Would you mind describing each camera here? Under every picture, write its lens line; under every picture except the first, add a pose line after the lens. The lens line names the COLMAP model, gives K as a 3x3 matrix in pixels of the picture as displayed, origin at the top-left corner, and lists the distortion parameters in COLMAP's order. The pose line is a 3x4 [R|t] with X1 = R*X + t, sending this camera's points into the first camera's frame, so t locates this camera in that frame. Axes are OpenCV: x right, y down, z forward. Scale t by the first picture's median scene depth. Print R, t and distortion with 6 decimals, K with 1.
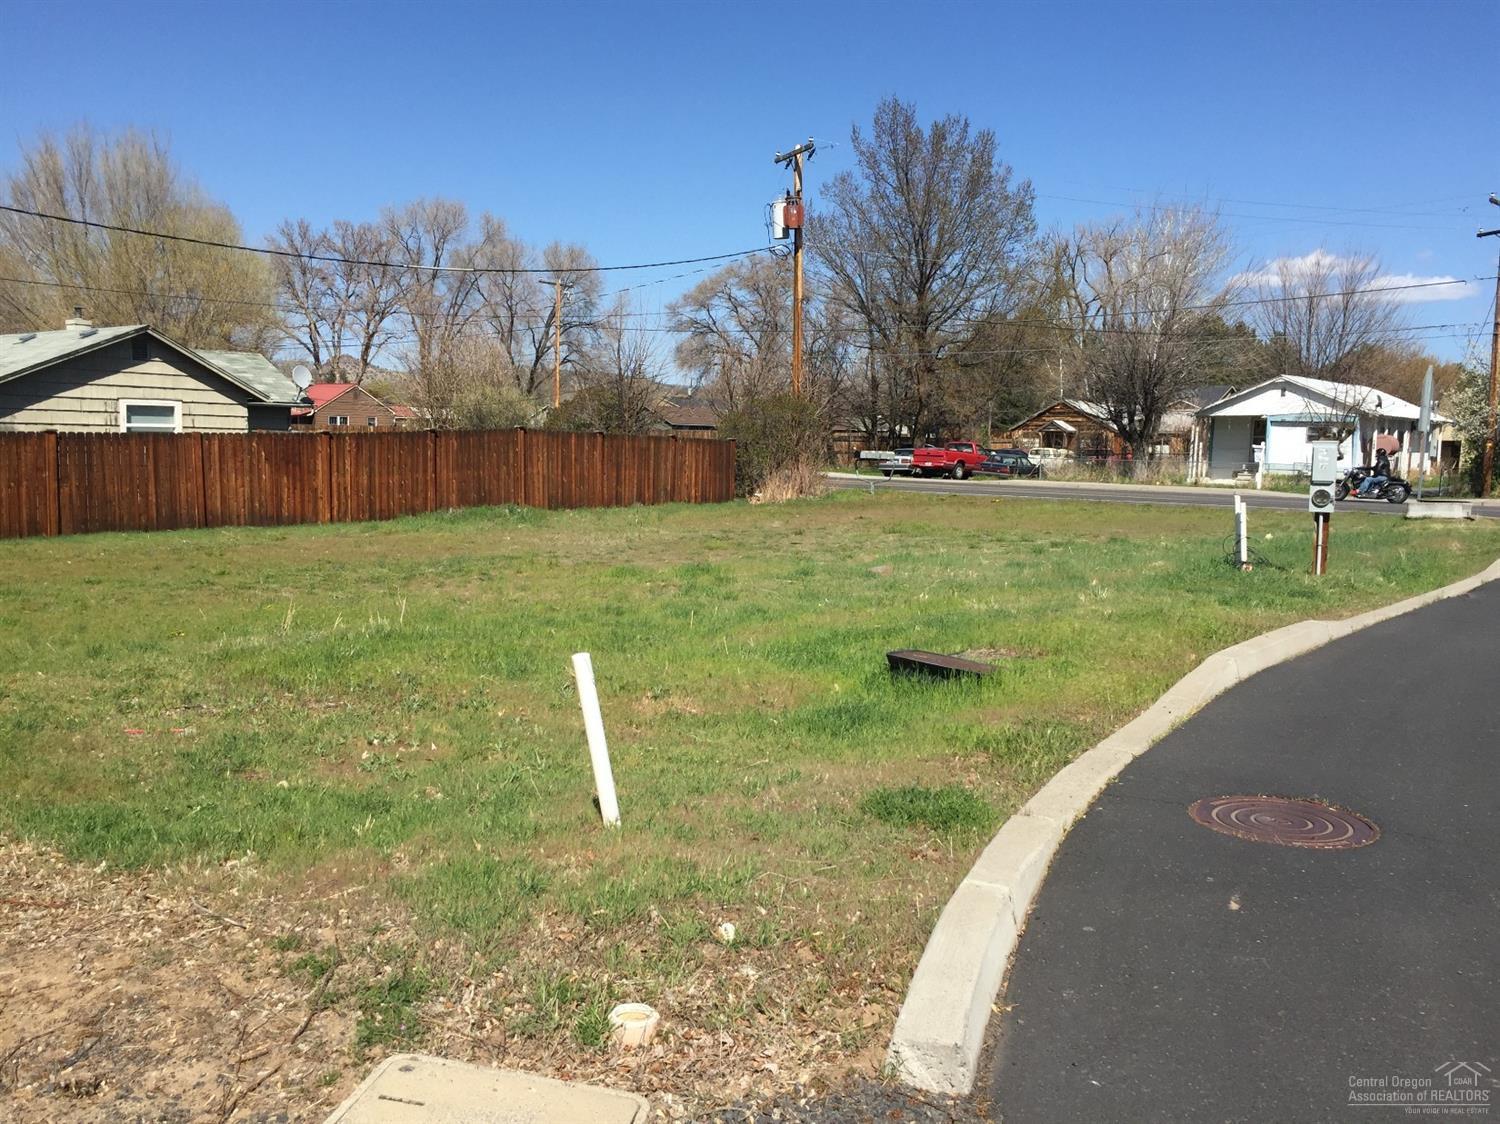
lens RADIAL K [[1259.4, 0, 751.3], [0, 1259.4, 558.6], [0, 0, 1]] dist [0.055303, -0.060653]
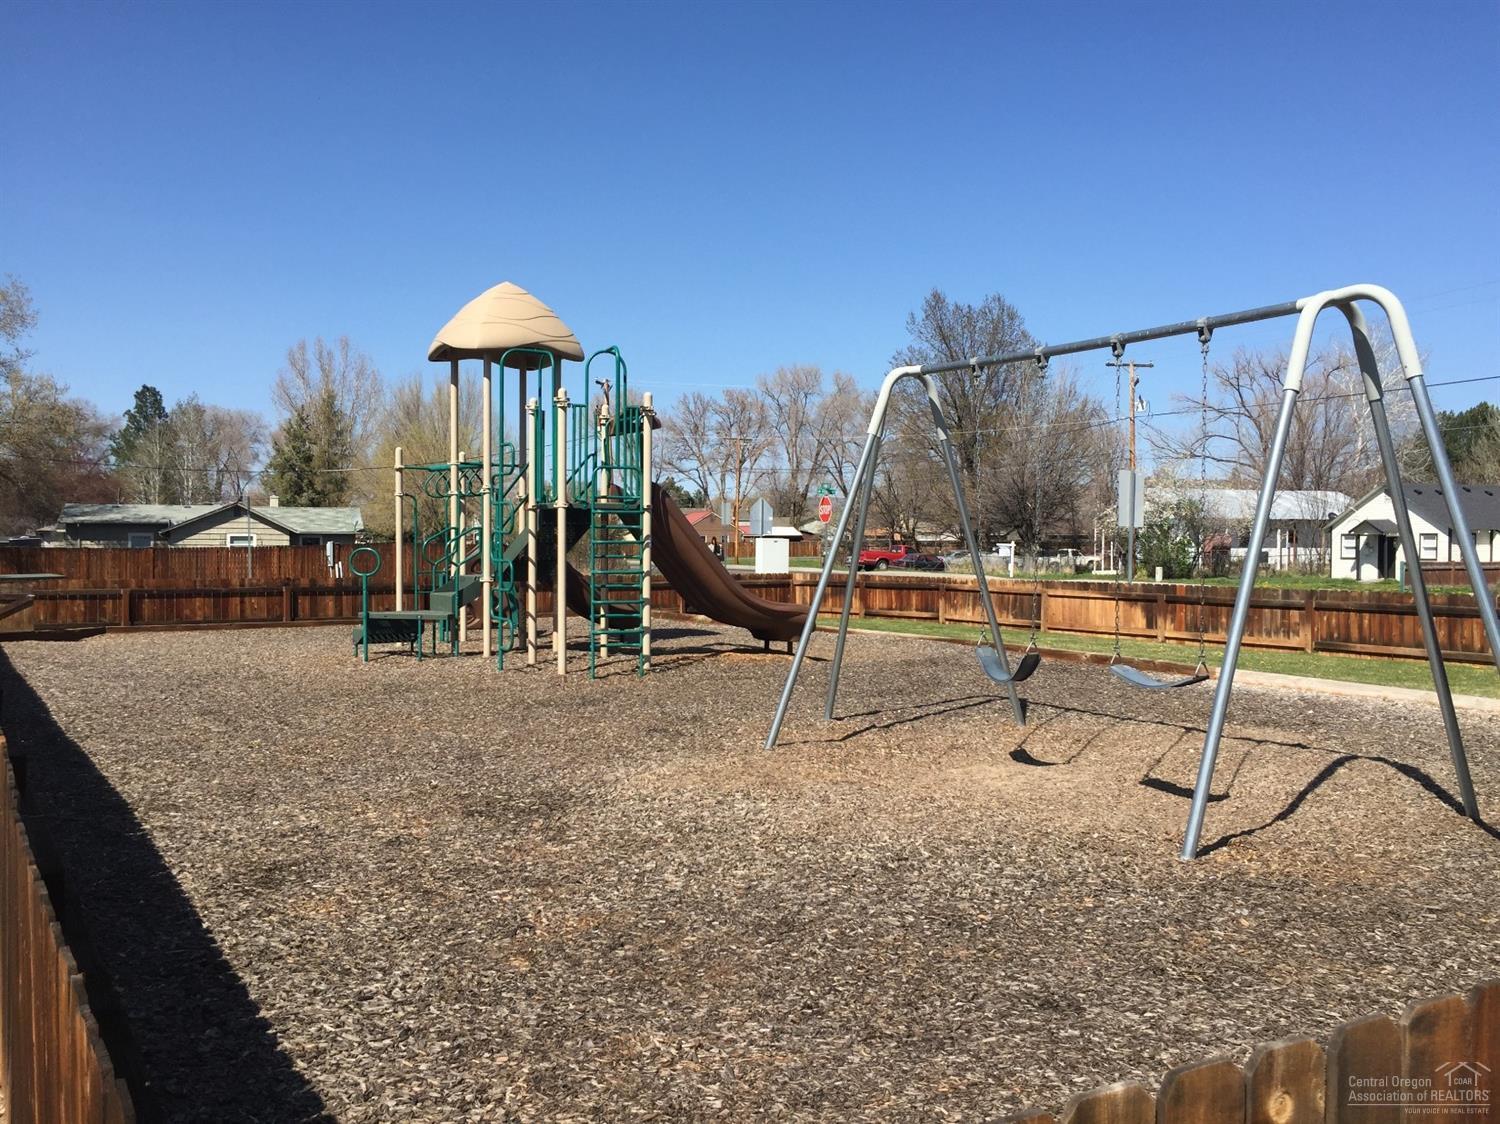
lens RADIAL K [[1259.4, 0, 747.0], [0, 1259.4, 563.4], [0, 0, 1]] dist [0.055303, -0.060653]
pose [[0.883070, -0.012801, -0.469066, 1.457686], [-0.027558, 0.996488, -0.079075, 0.089725], [0.468431, 0.082755, 0.879616, -0.621460]]
